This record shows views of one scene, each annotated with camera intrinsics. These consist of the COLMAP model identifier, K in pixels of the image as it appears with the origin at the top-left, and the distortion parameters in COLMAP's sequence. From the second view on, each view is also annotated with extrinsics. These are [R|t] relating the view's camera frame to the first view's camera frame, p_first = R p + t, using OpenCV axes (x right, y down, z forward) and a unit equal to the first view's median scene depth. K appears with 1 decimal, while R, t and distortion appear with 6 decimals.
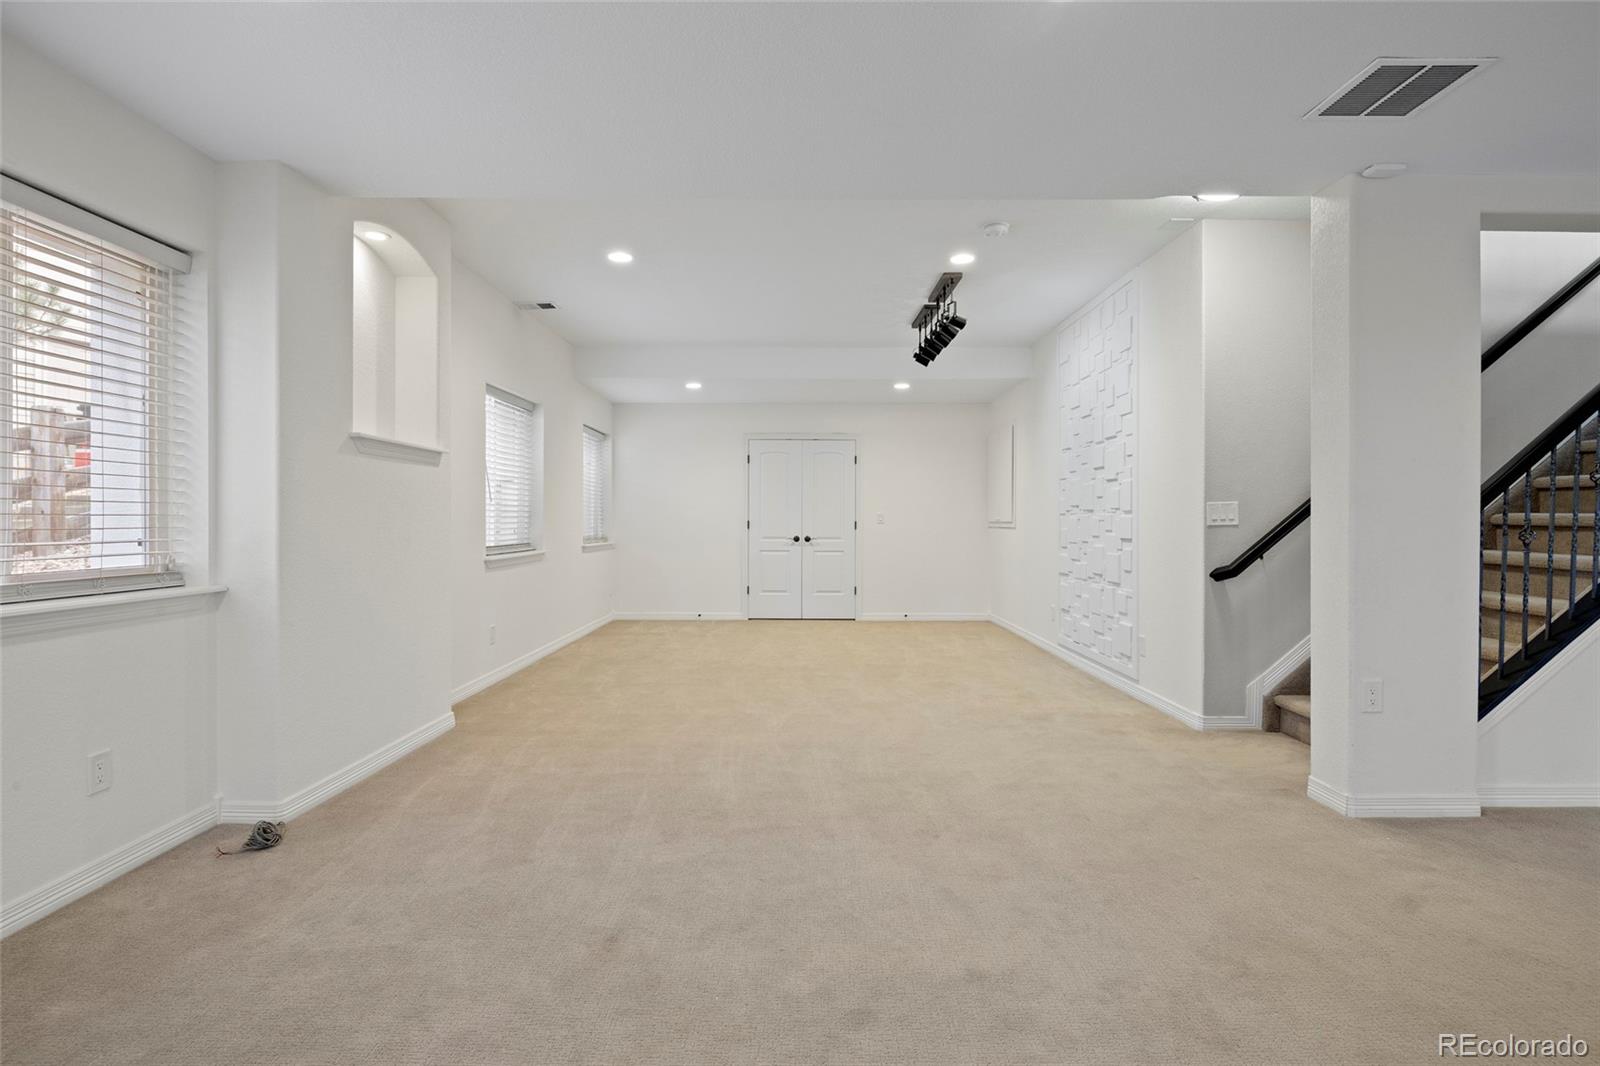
lens RADIAL K [[818.1, 0, 805.3], [0, 818.1, 519.7], [0, 0, 1]] dist [-0.002644, -0.000496]
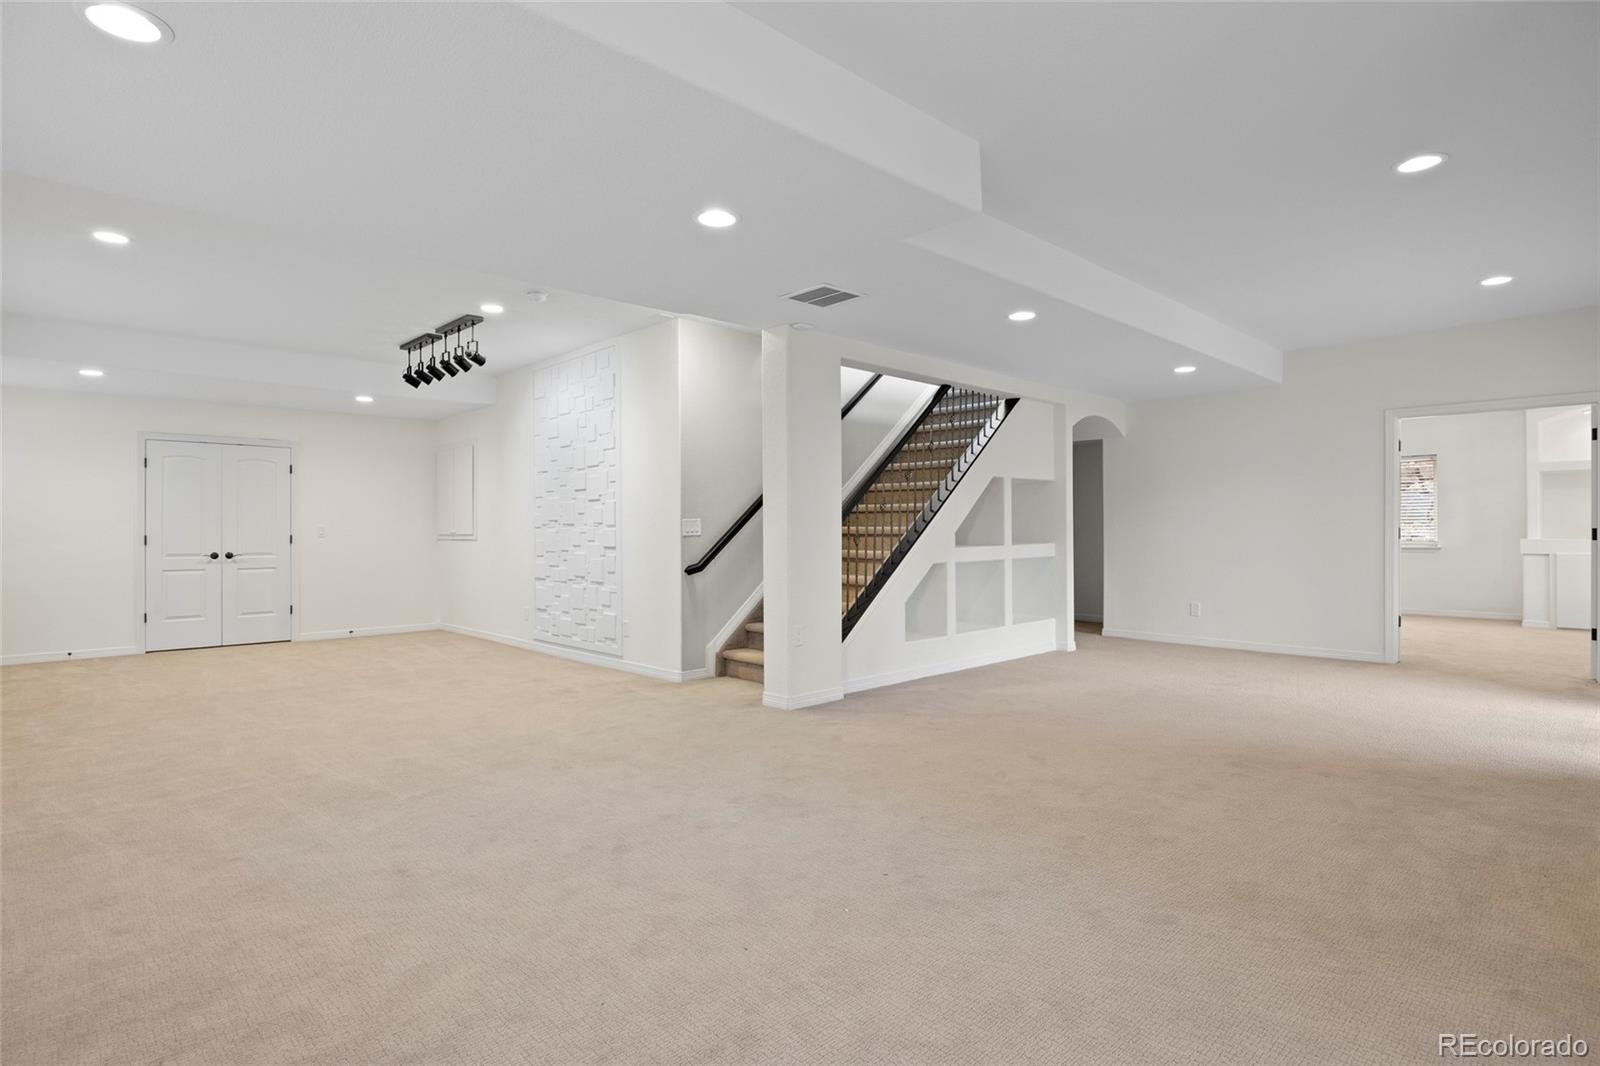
lens RADIAL K [[818.1, 0, 805.3], [0, 818.1, 519.7], [0, 0, 1]] dist [-0.002644, -0.000496]
pose [[0.728511, 0.003265, 0.685027, -0.273064], [0.006045, 0.999919, -0.011195, -0.003084], [-0.685008, 0.012296, 0.728432, -0.145598]]
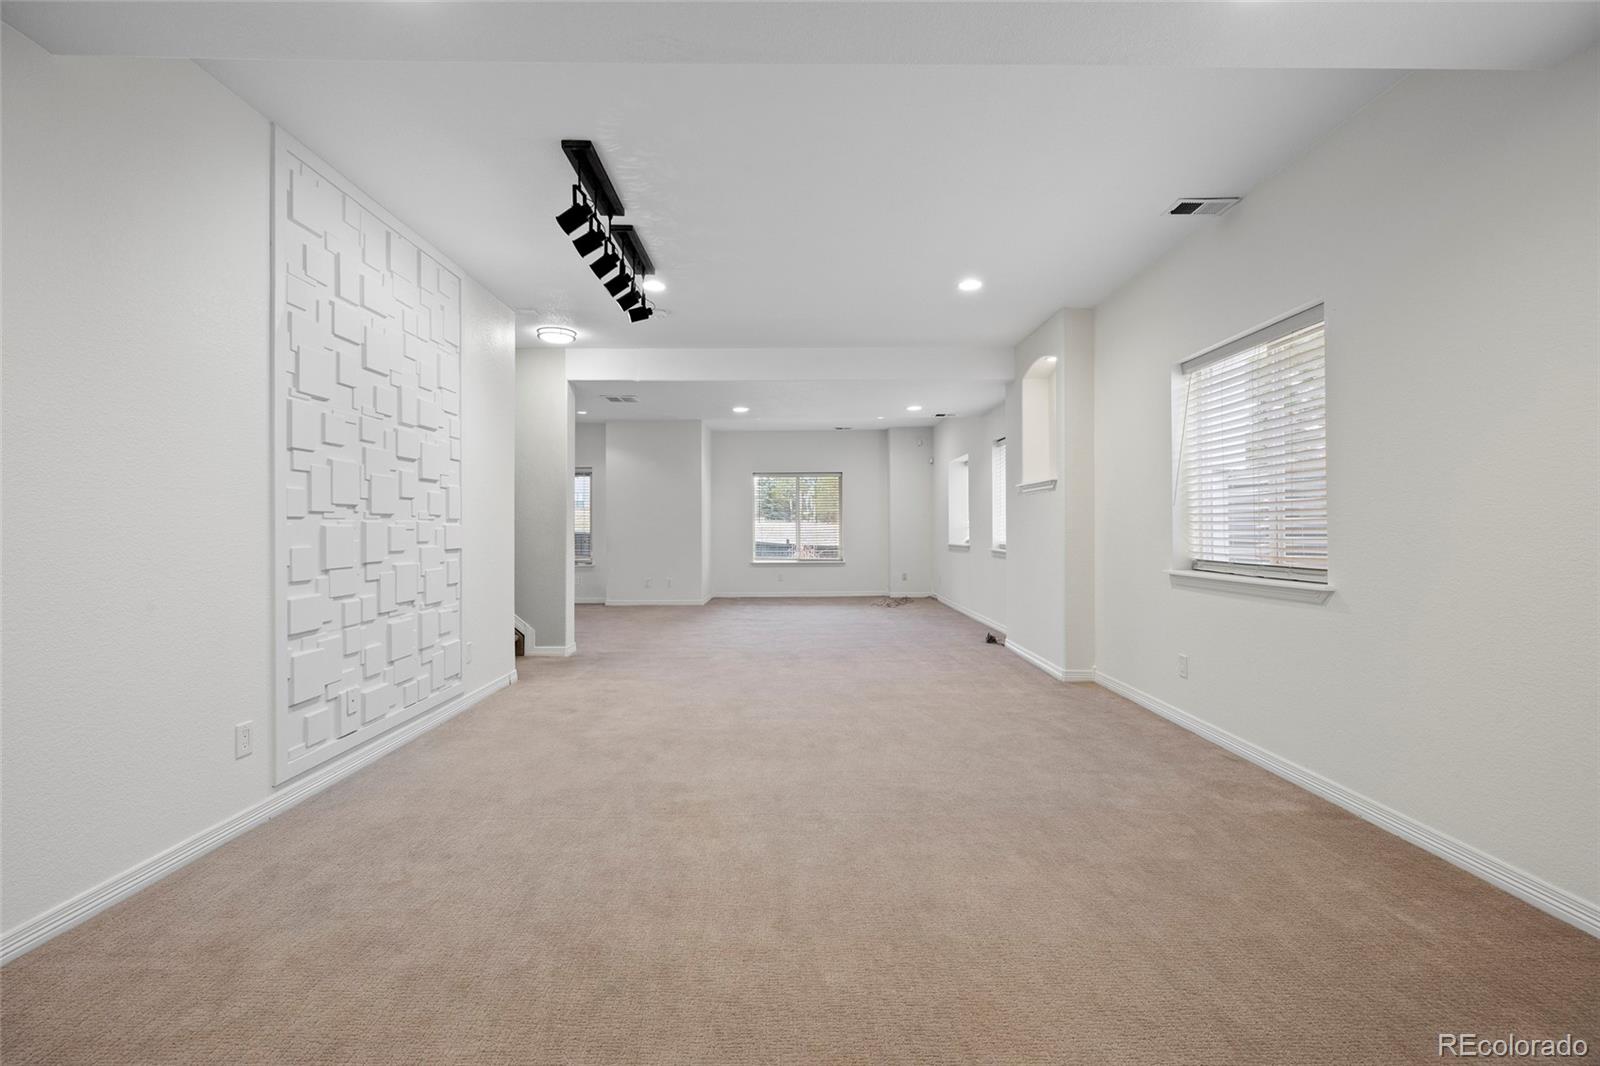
lens RADIAL K [[697.2, 0, 800.0], [0, 697.2, 533.0], [0, 0, 1]] dist [-0.004202, -0.000533]
pose [[-0.999807, 0.003236, -0.019385, 0.017882], [0.003212, 0.999994, 0.001252, 0.005739], [0.019389, 0.001190, -0.999811, 1.885275]]
